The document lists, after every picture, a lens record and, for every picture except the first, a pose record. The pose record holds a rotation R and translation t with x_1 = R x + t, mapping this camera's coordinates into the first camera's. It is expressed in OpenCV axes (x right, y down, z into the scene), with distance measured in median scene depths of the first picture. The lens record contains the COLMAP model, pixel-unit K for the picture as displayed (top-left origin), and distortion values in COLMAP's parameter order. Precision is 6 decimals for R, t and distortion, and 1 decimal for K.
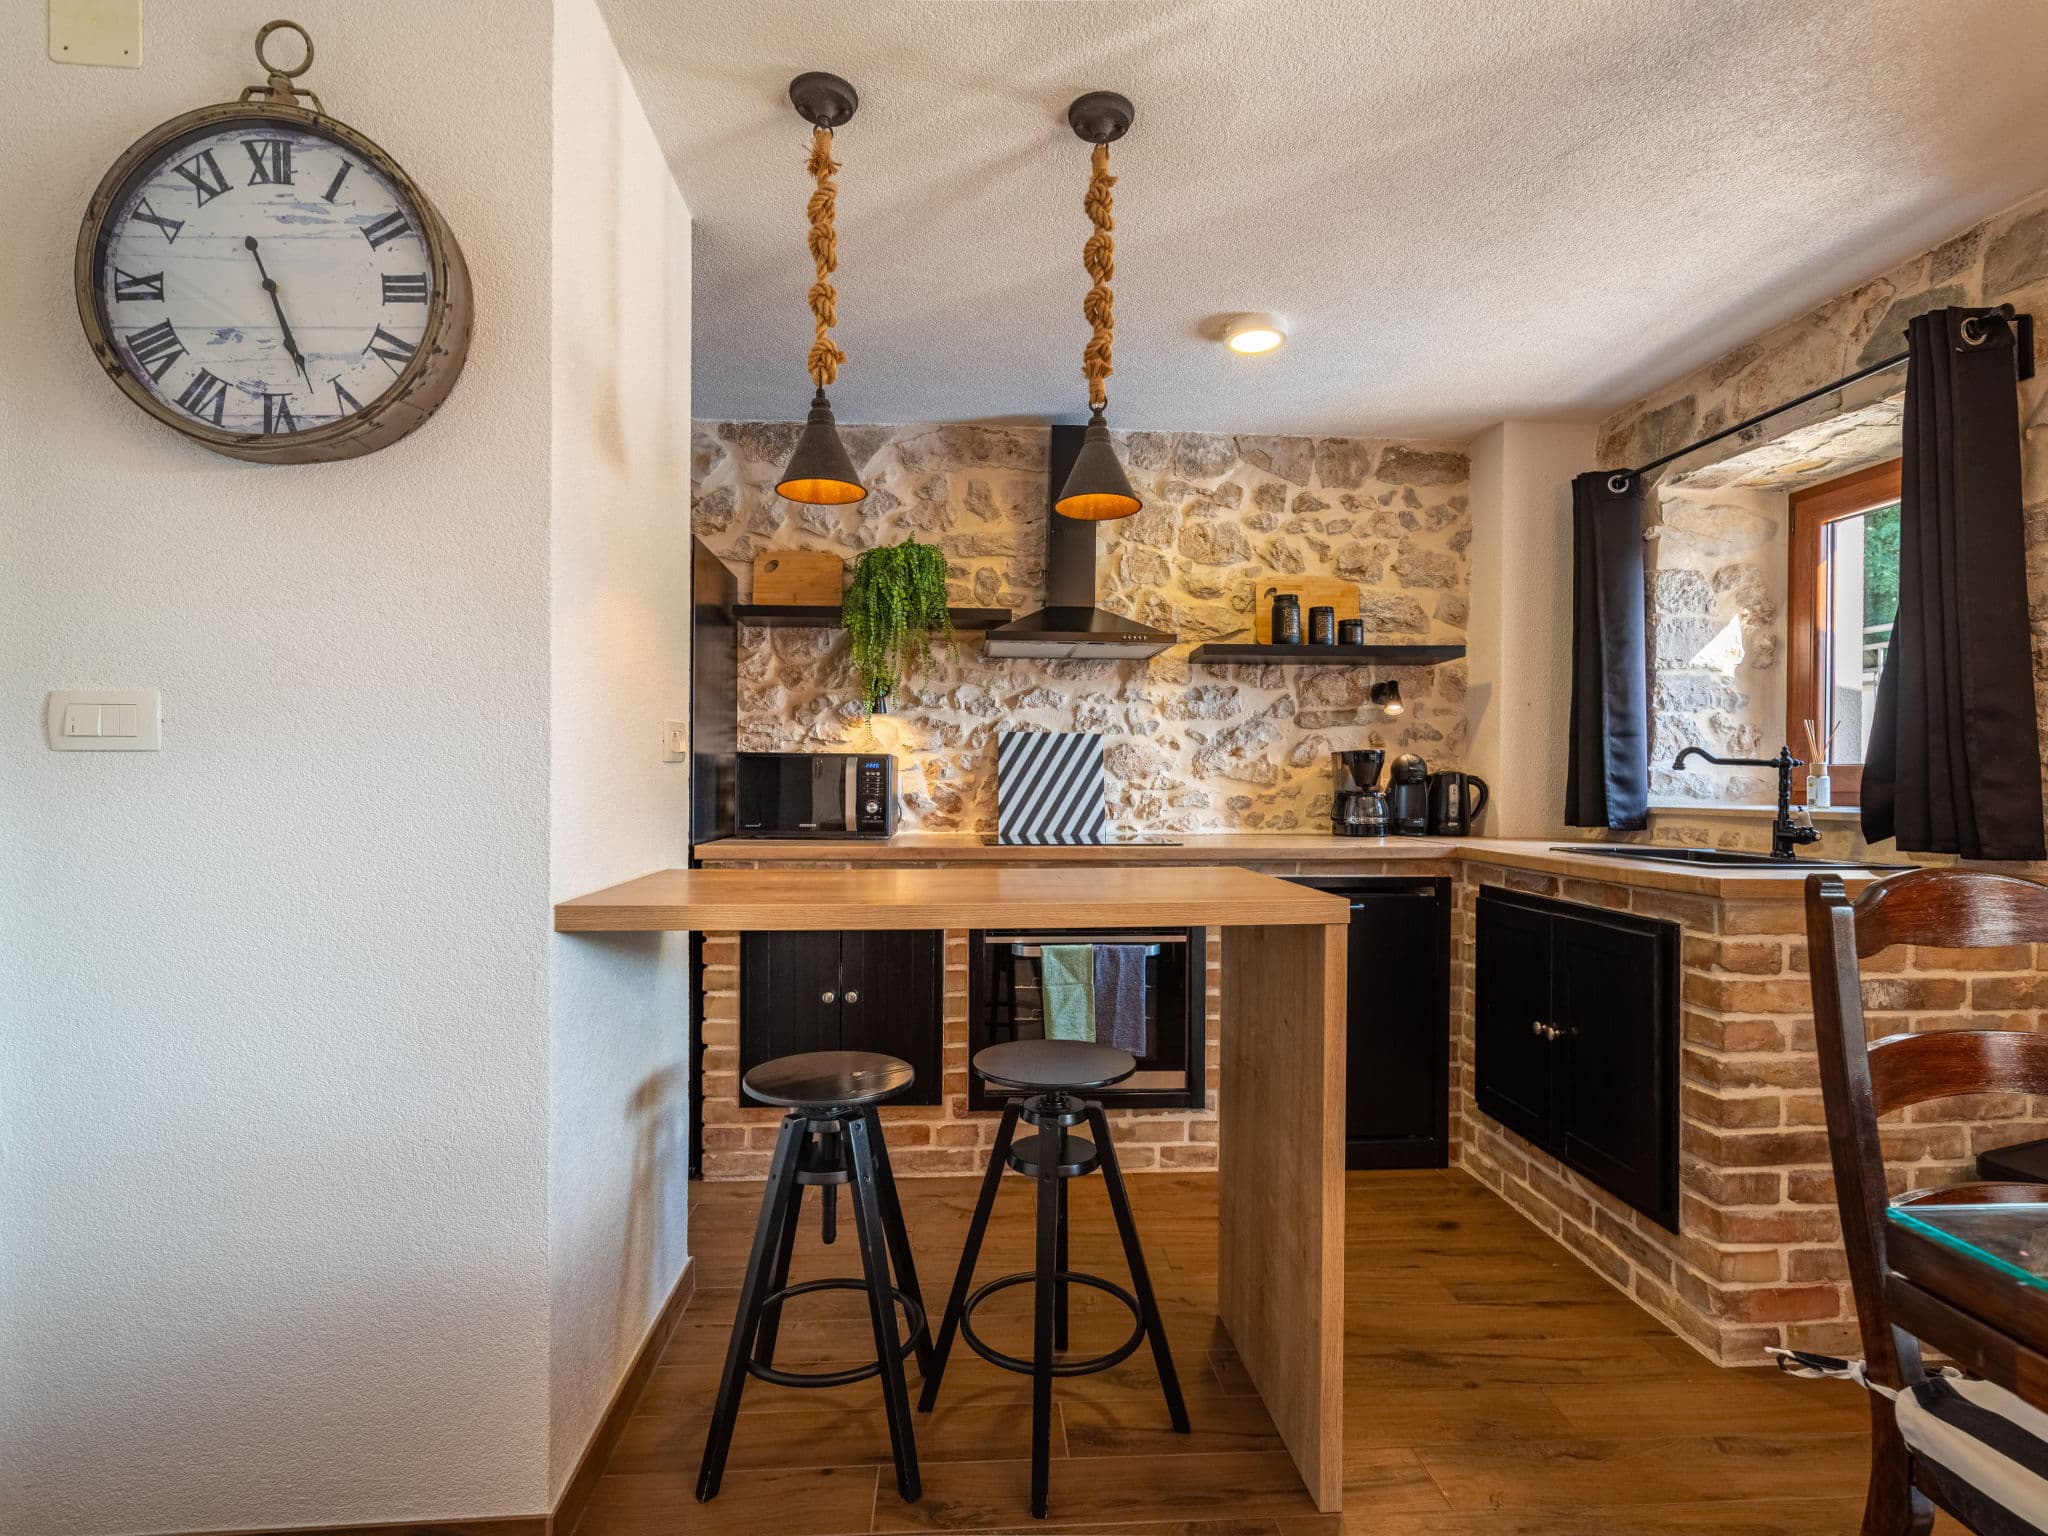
lens RADIAL K [[991.3, 0, 970.4], [0, 991.3, 793.0], [0, 0, 1]] dist [-0.001383, 0.001232]
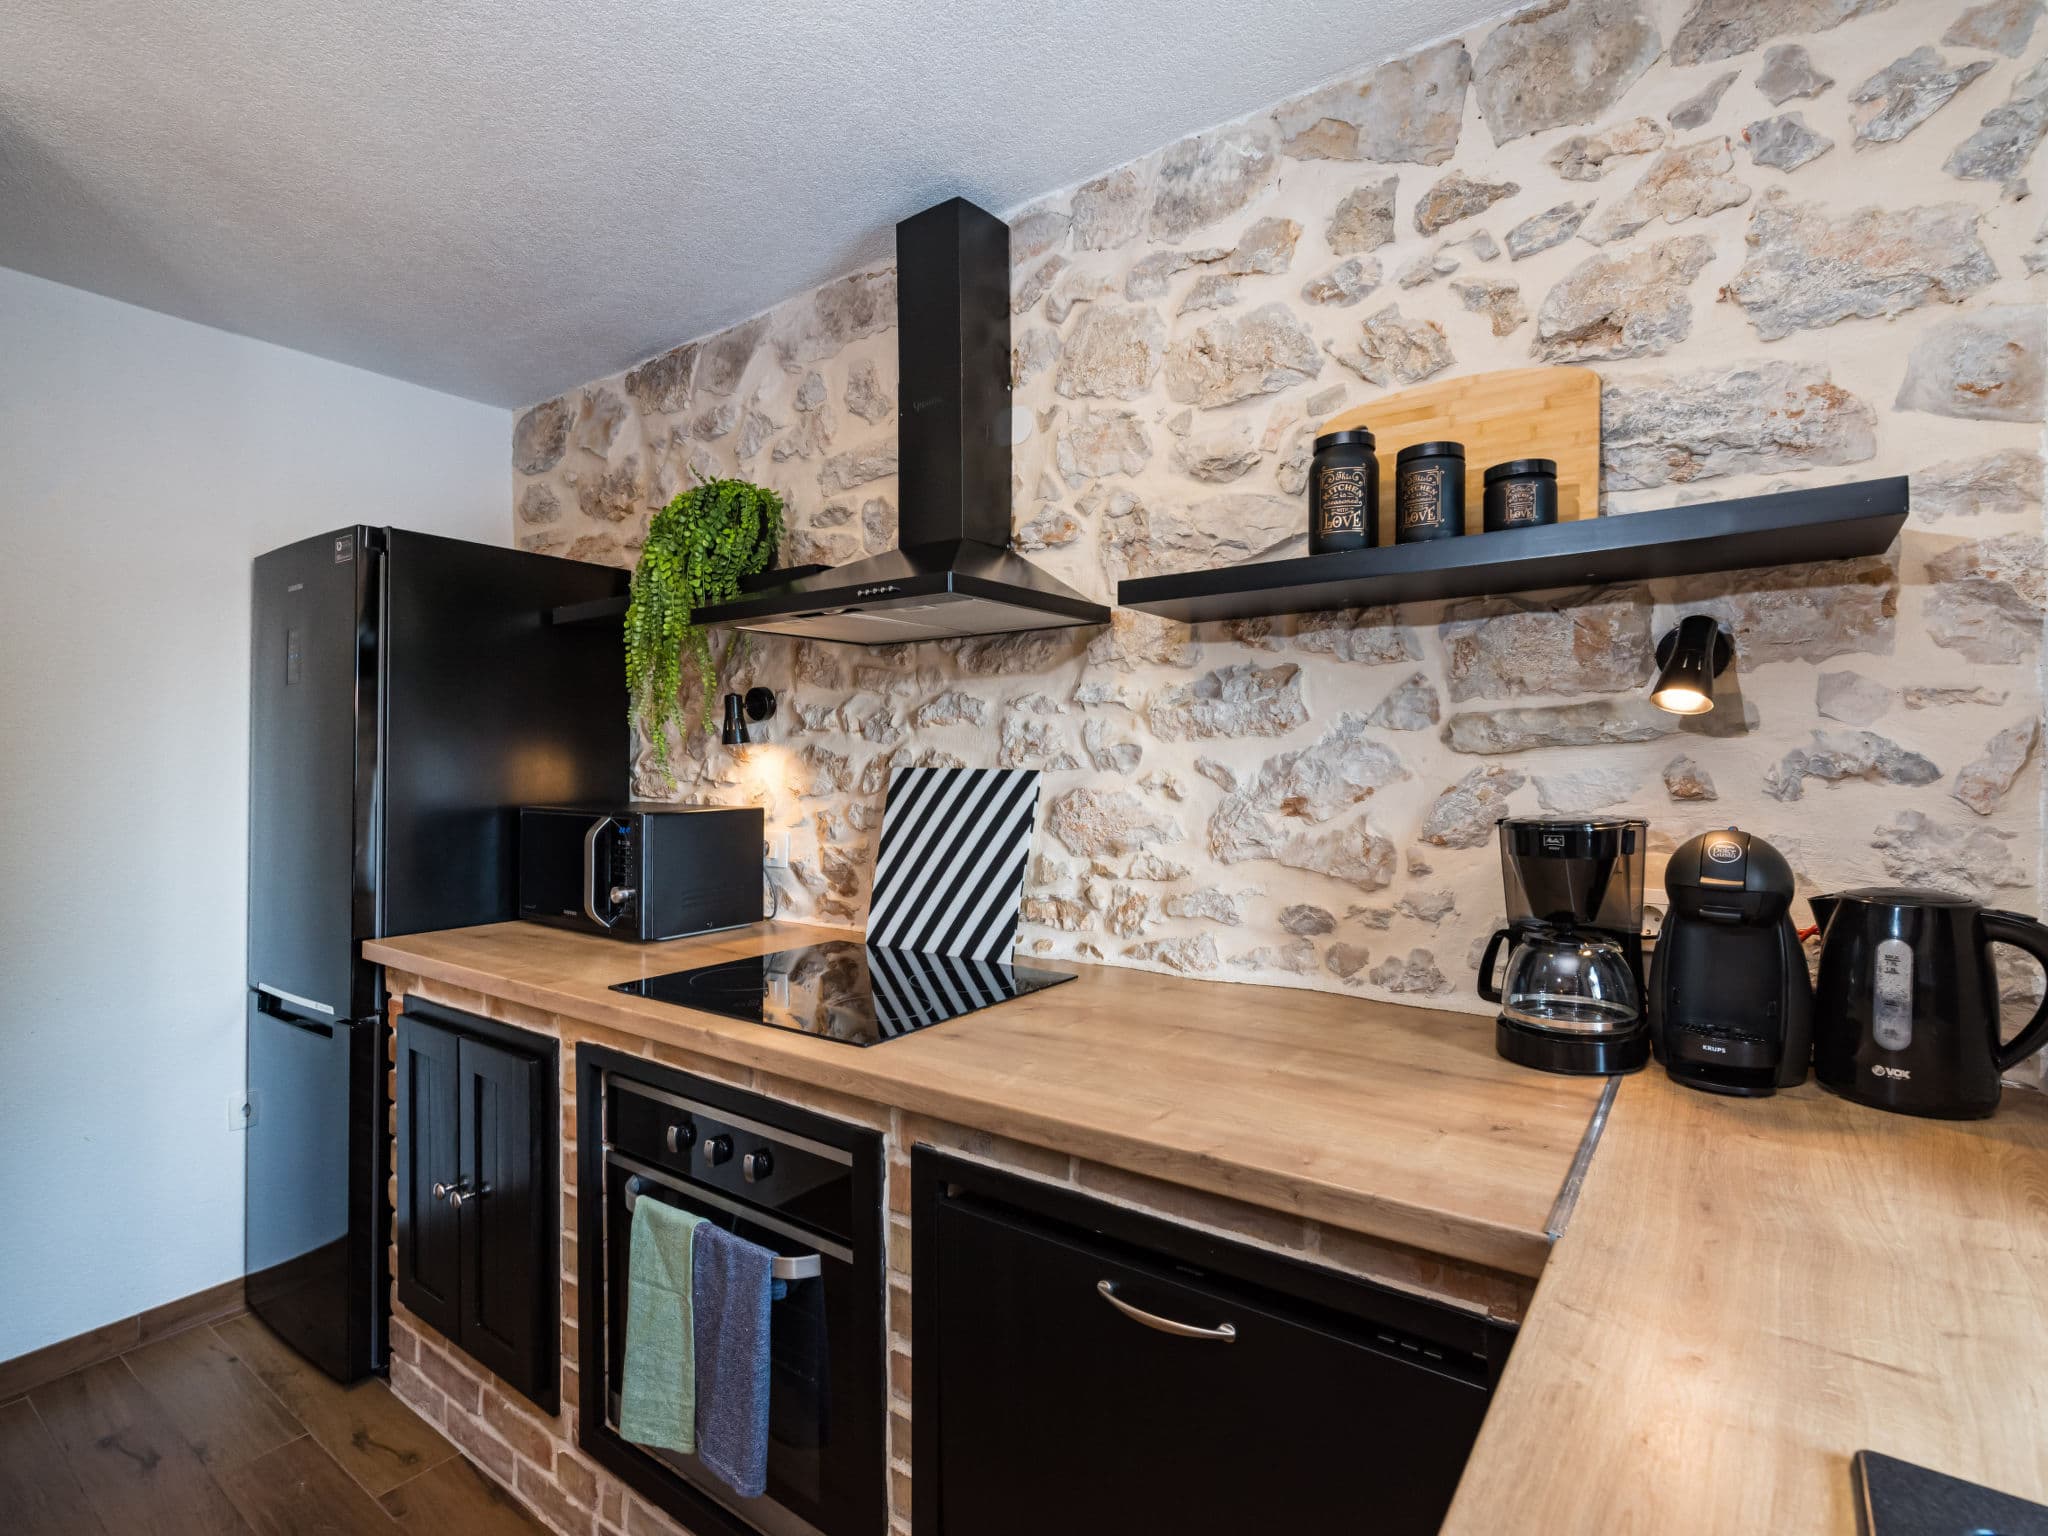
lens RADIAL K [[957.8, 0, 1012.8], [0, 957.8, 762.3], [0, 0, 1]] dist [-0.001694, 0.000036]
pose [[0.783607, -0.007033, -0.621217, 0.445381], [0.004941, 0.999975, -0.005088, -0.061478], [0.621237, 0.000918, 0.783622, 0.586433]]
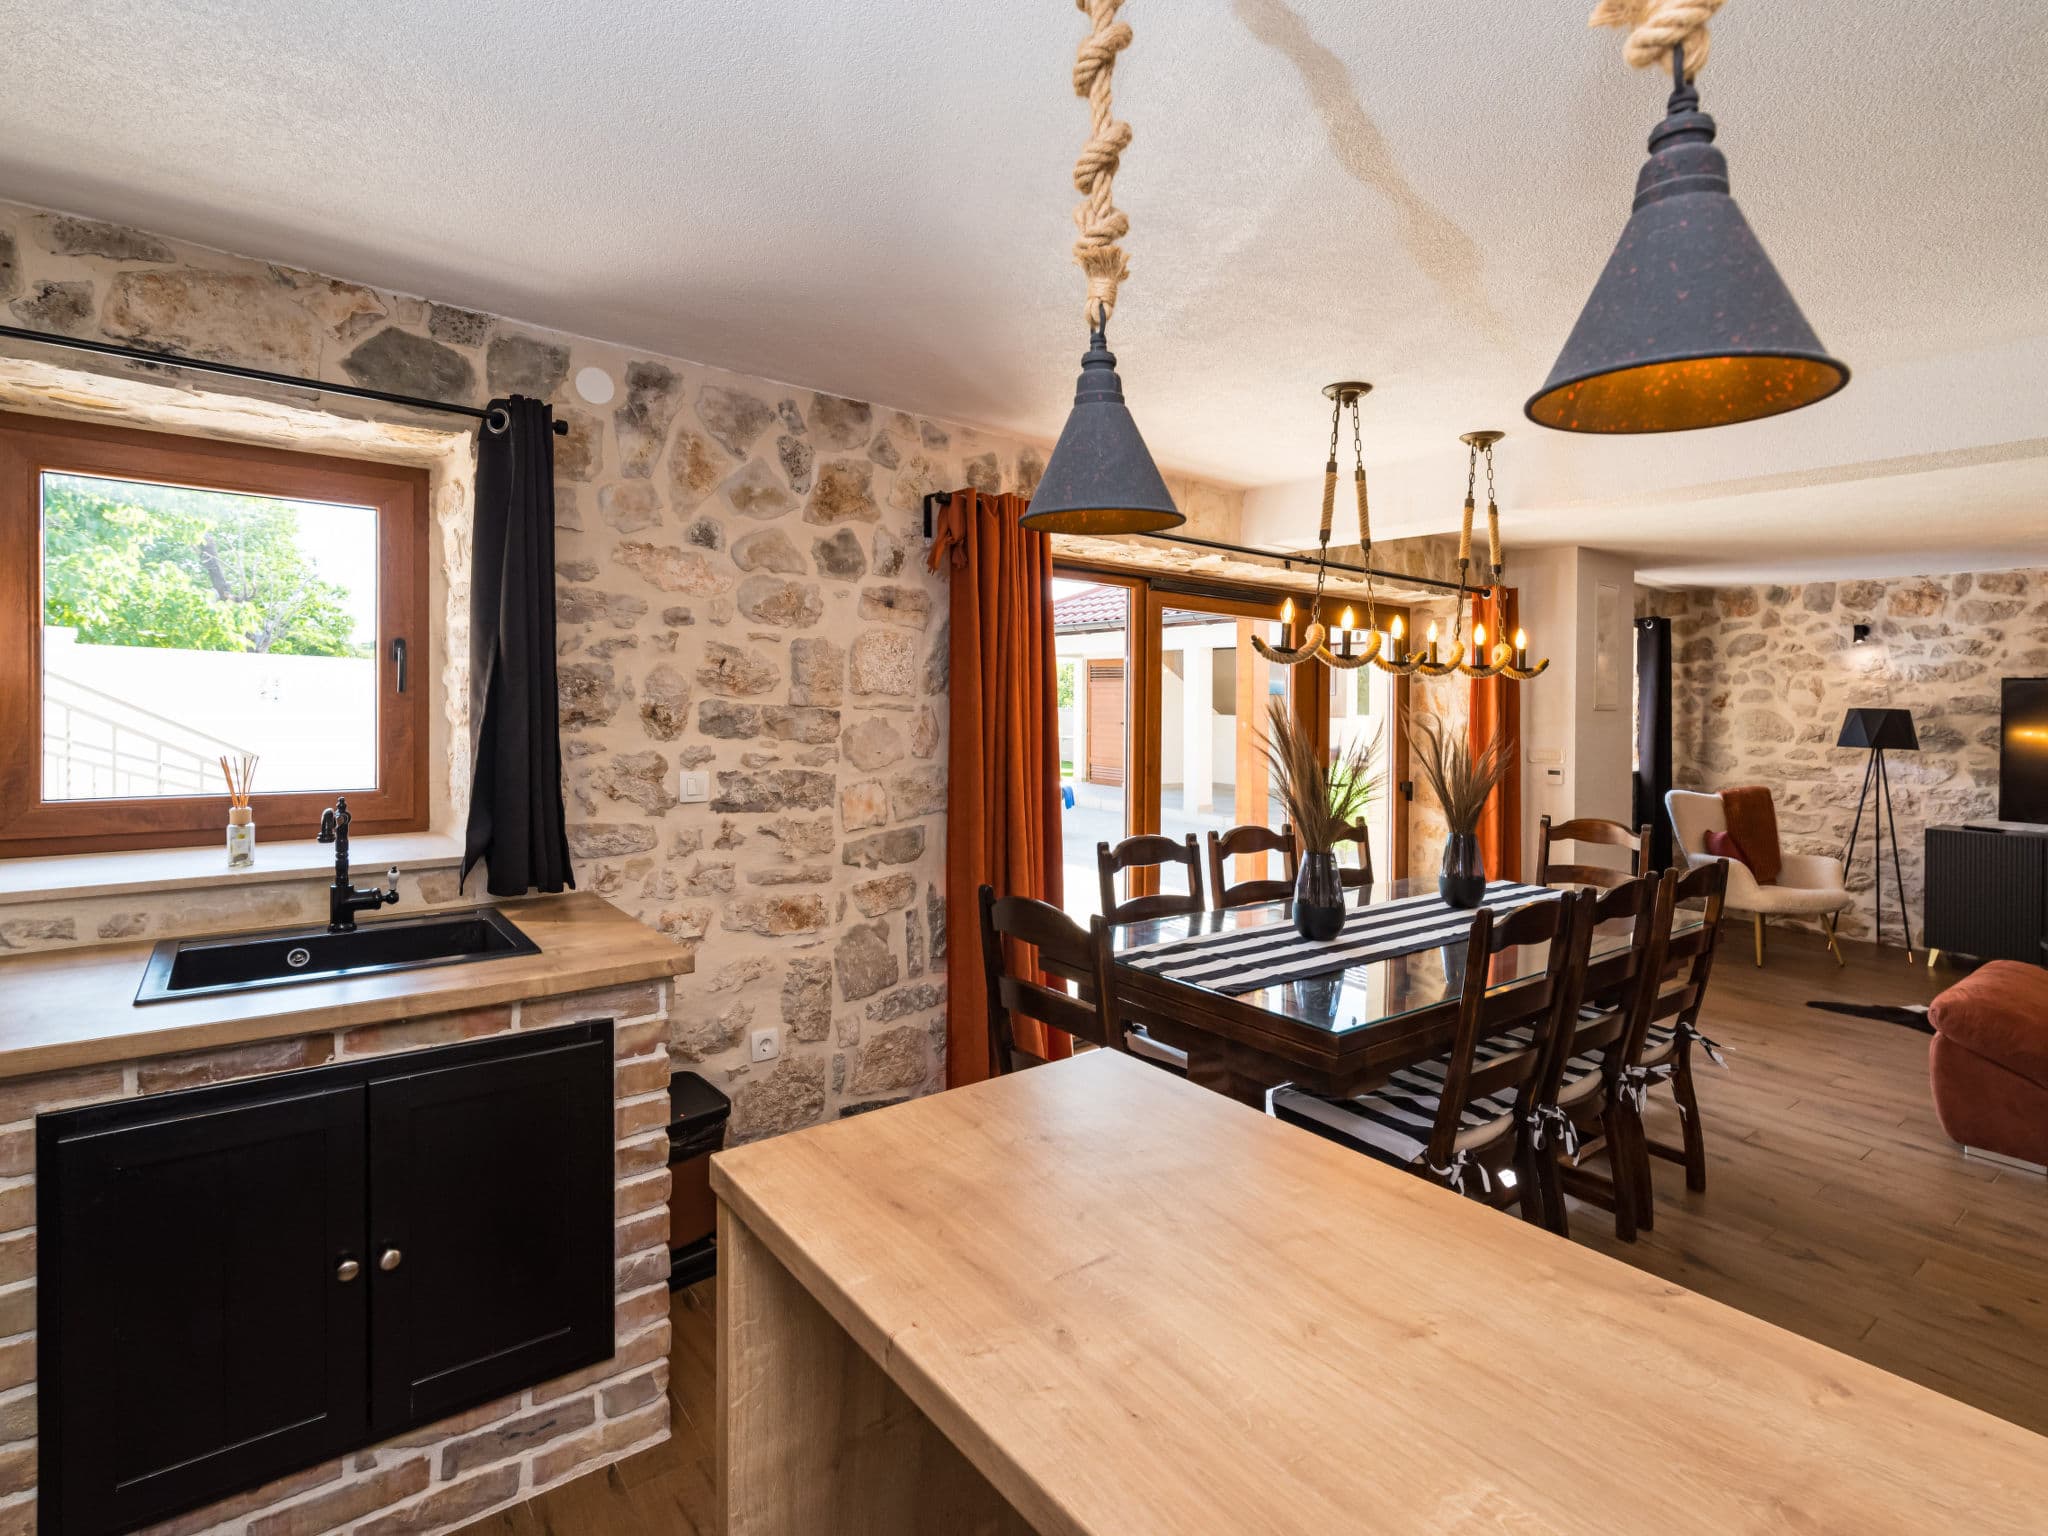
lens RADIAL K [[938.0, 0, 1096.8], [0, 938.0, 702.4], [0, 0, 1]] dist [-0.002050, -0.000067]
pose [[-0.609590, -0.014576, 0.792583, -0.145176], [-0.019307, 0.999807, 0.003538, -0.103711], [-0.792482, -0.013146, -0.609754, 0.716131]]
